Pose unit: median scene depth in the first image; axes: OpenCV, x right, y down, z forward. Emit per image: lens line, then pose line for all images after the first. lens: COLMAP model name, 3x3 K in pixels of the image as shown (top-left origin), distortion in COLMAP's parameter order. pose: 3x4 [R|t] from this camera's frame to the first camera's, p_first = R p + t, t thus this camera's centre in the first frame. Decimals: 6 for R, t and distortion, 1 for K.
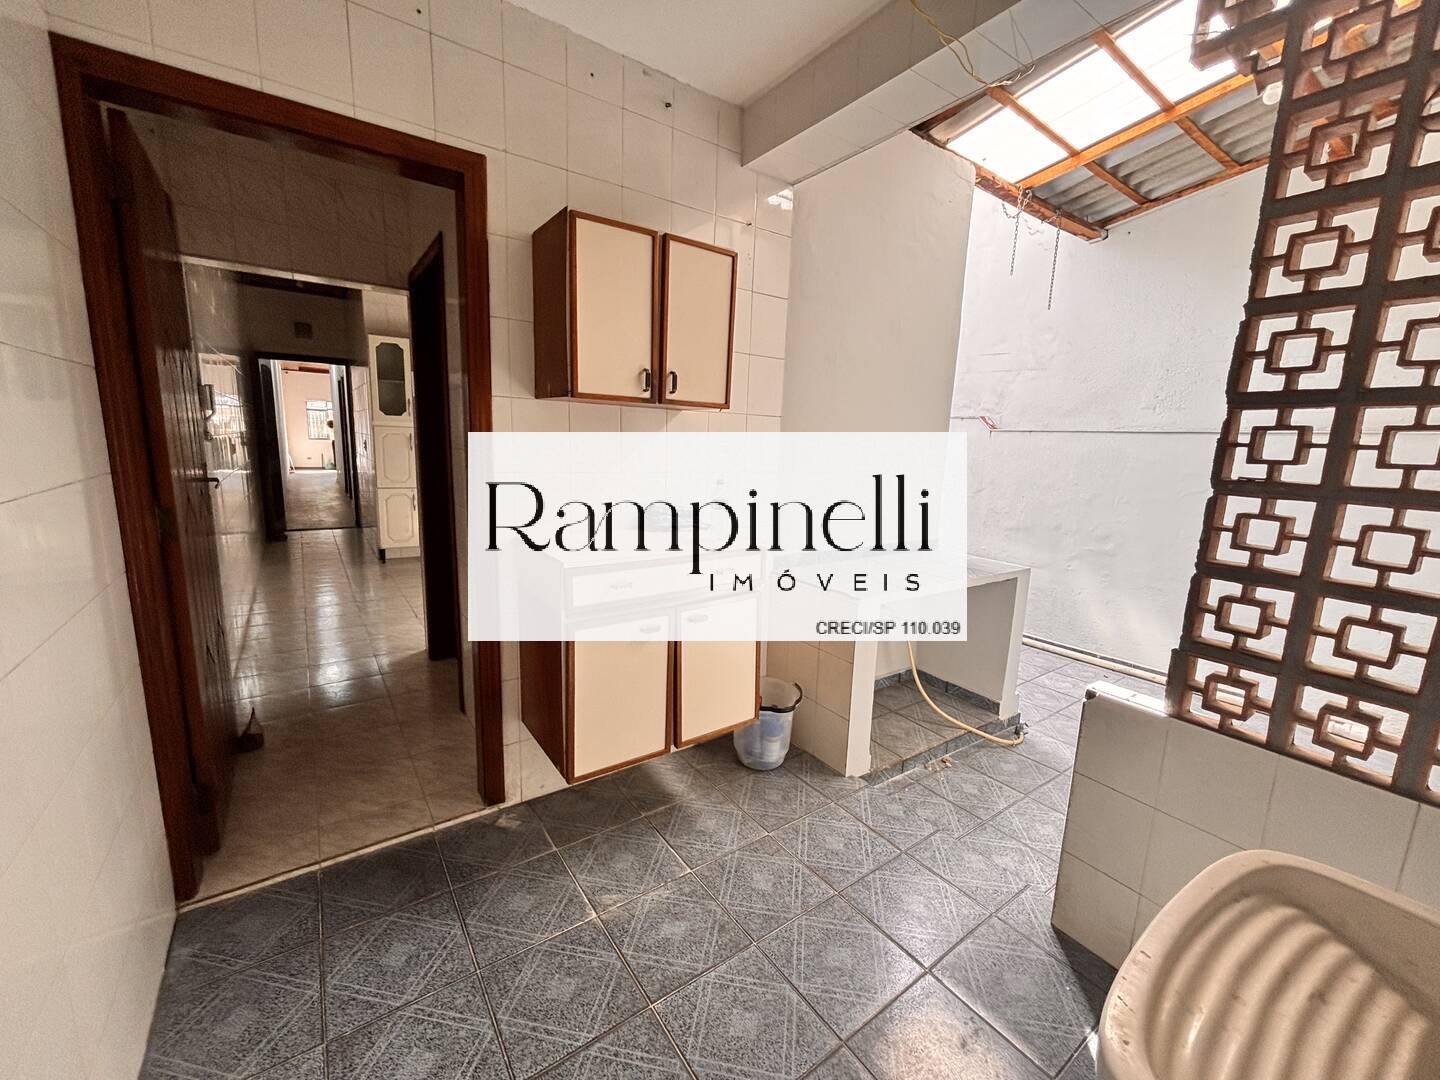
lens RADIAL K [[583.2, 0, 724.6], [0, 583.2, 536.1], [0, 0, 1]] dist [0.007740, -0.002253]
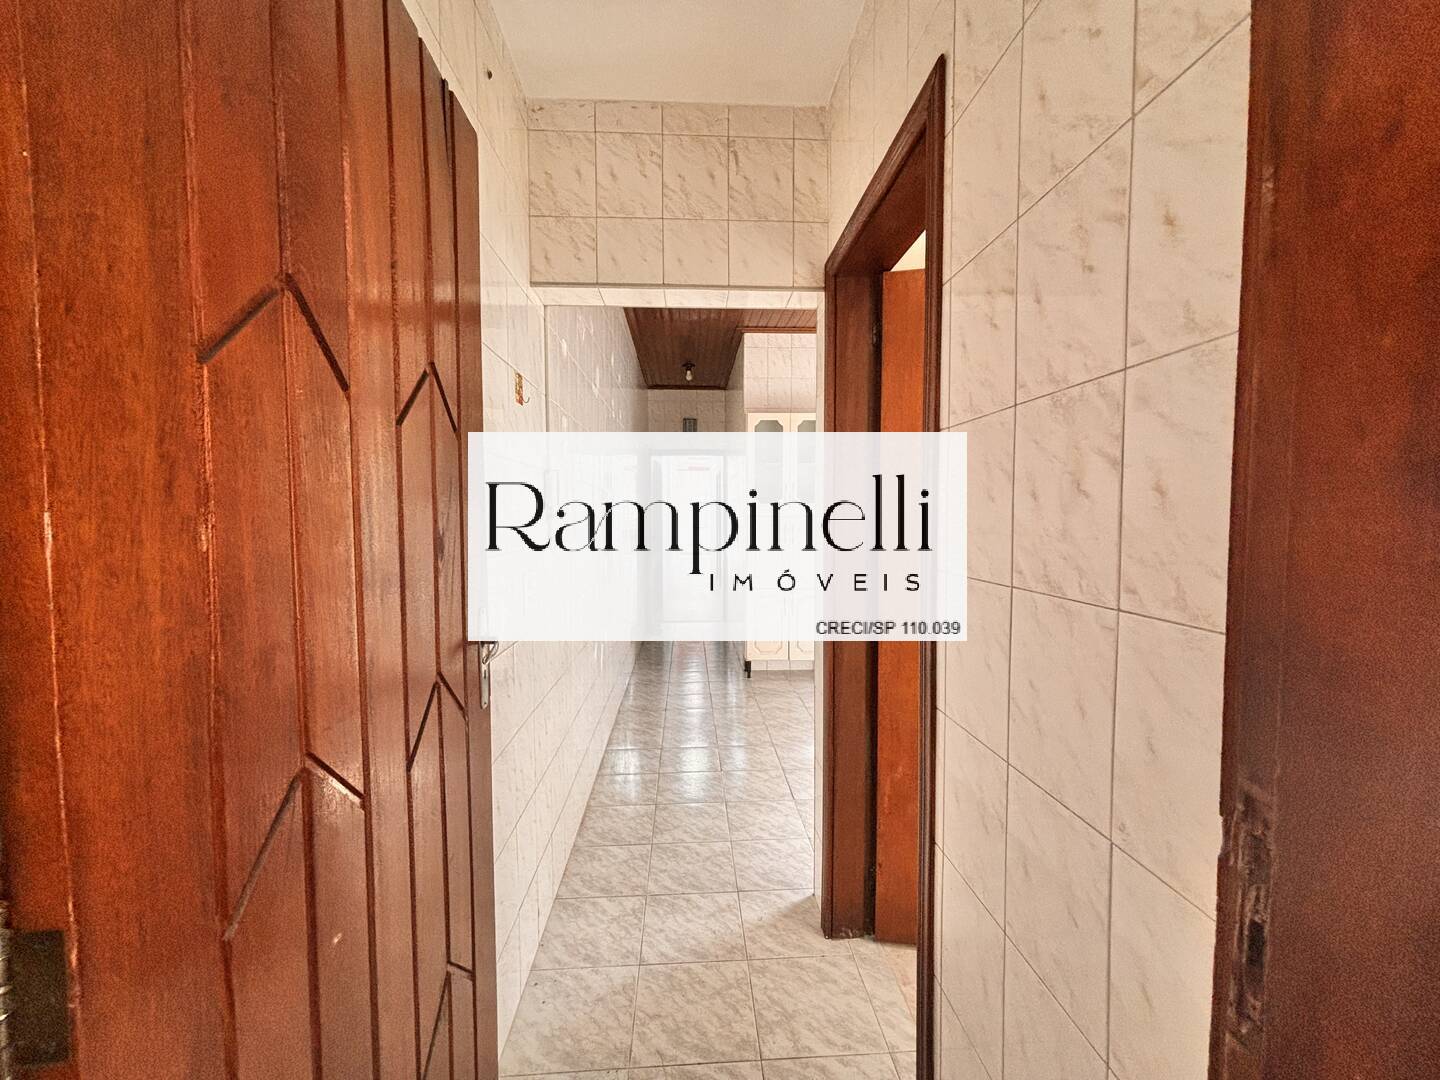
lens RADIAL K [[583.2, 0, 719.2], [0, 583.2, 541.2], [0, 0, 1]] dist [0.007740, -0.002253]
pose [[0.841890, -0.012796, -0.539497, -0.164477], [-0.056880, 0.992046, -0.112292, -0.052323], [0.536642, 0.125224, 0.834466, 0.253672]]
